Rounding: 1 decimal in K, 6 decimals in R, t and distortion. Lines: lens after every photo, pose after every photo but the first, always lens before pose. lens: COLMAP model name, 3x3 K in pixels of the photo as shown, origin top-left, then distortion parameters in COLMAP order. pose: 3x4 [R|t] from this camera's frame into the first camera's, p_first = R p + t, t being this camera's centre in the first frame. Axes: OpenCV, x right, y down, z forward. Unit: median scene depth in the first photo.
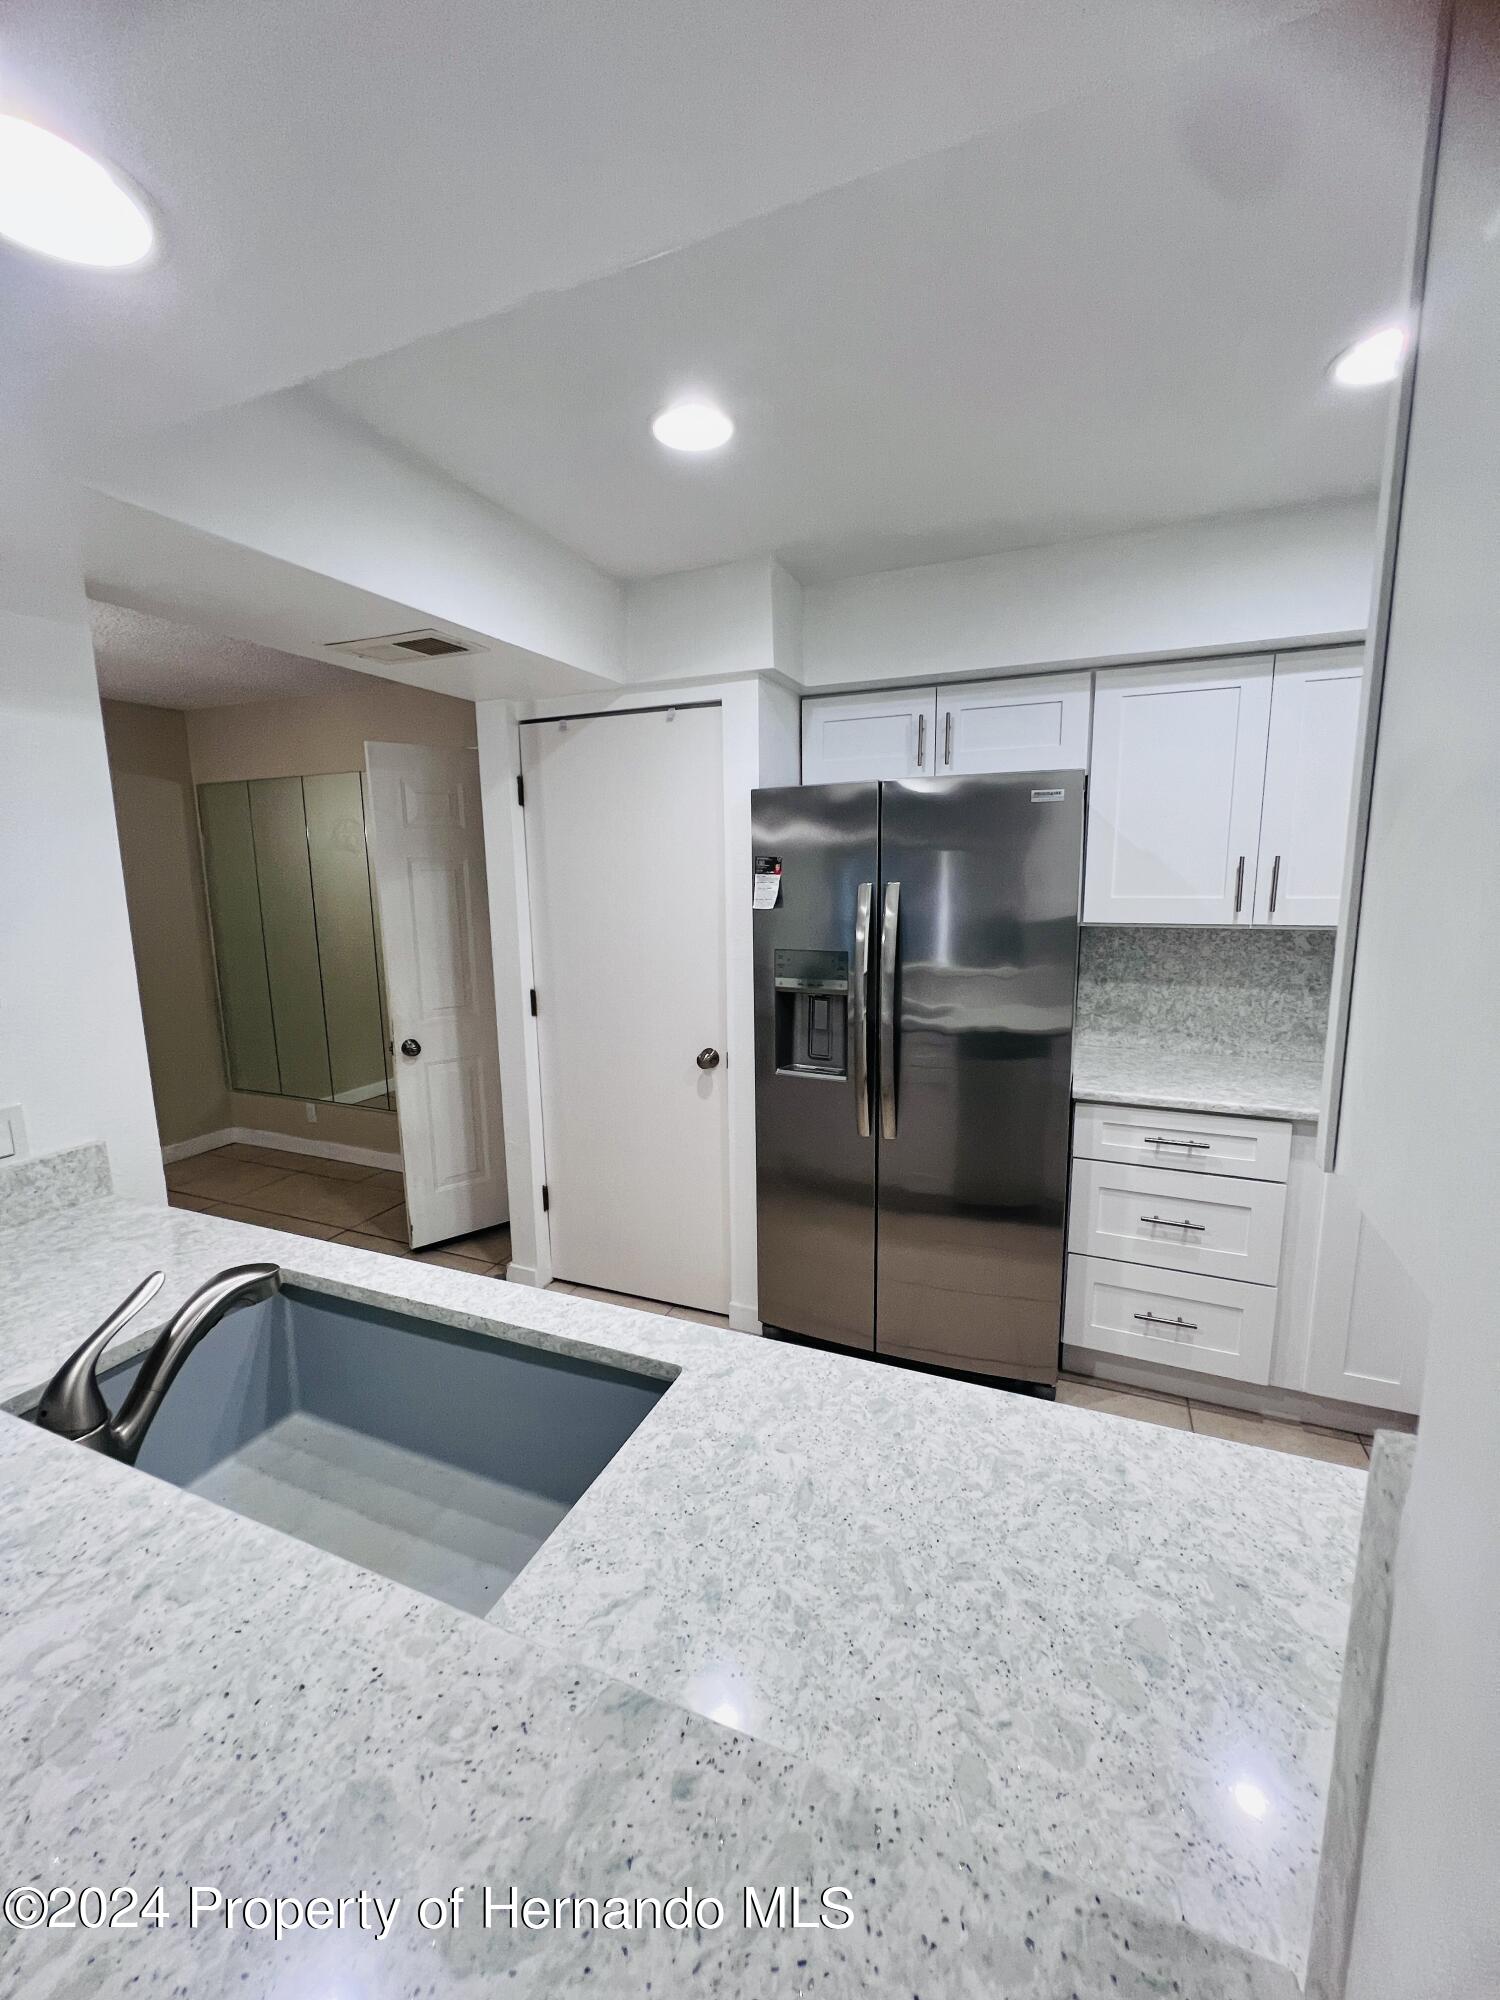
lens RADIAL K [[801.9, 0, 747.0], [0, 801.9, 1002.6], [0, 0, 1]] dist [0.000836, 0.000608]
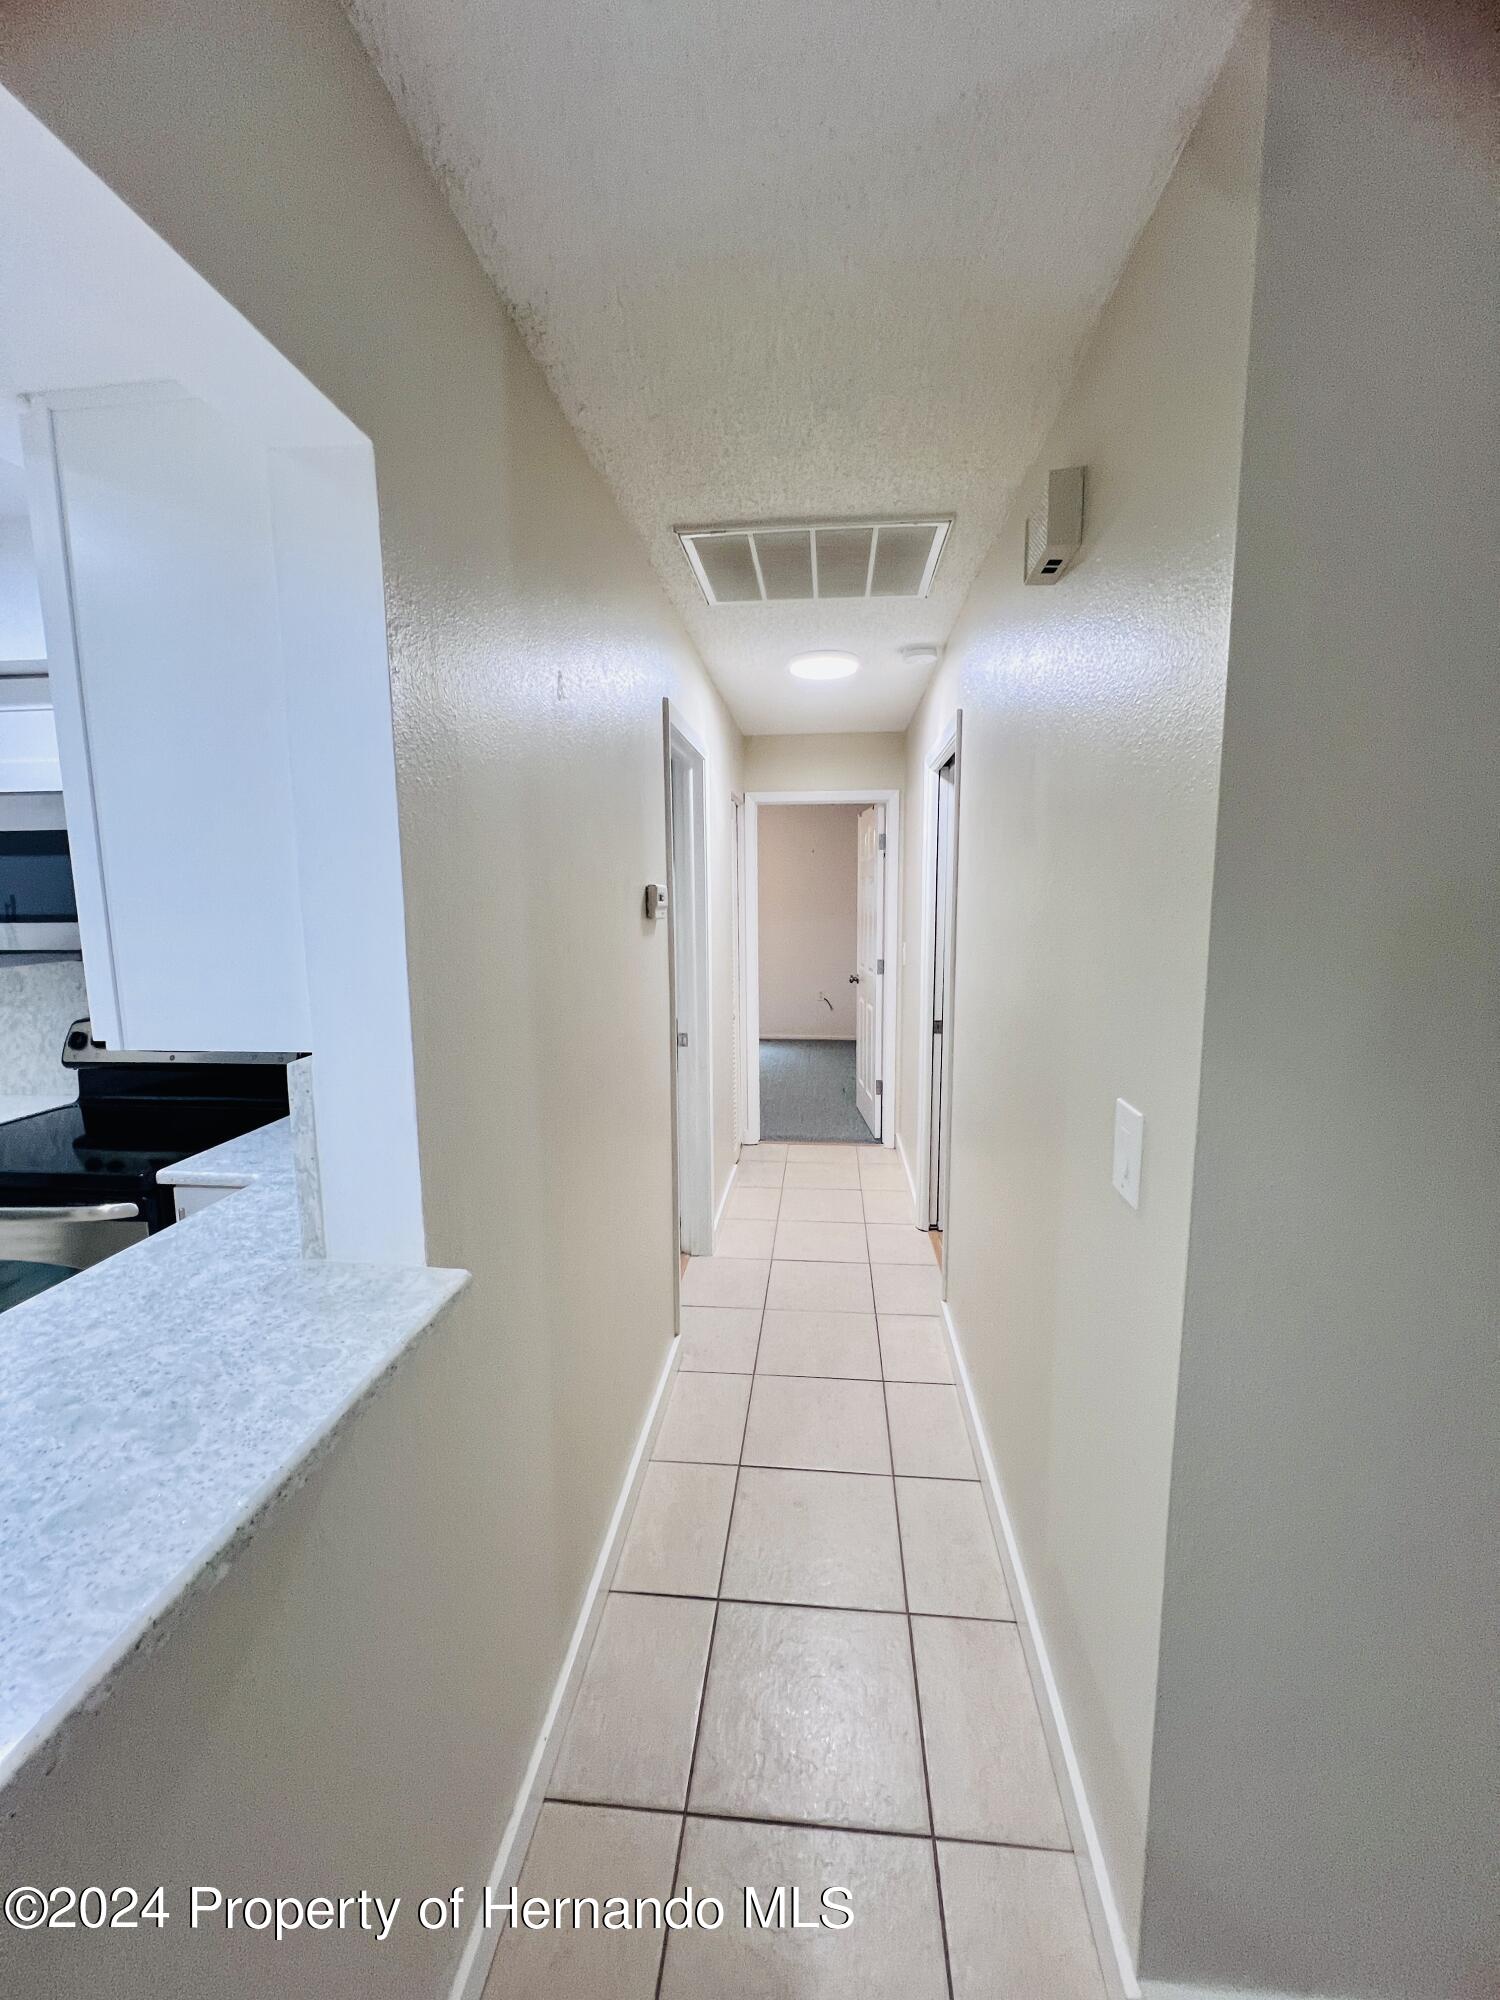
lens RADIAL K [[801.9, 0, 745.5], [0, 801.9, 998.0], [0, 0, 1]] dist [0.000836, 0.000608]
pose [[-0.289846, -0.106788, 0.951097, -2.133190], [0.166956, 0.972877, 0.160114, 0.004866], [-0.942398, 0.205200, -0.264156, -0.021553]]
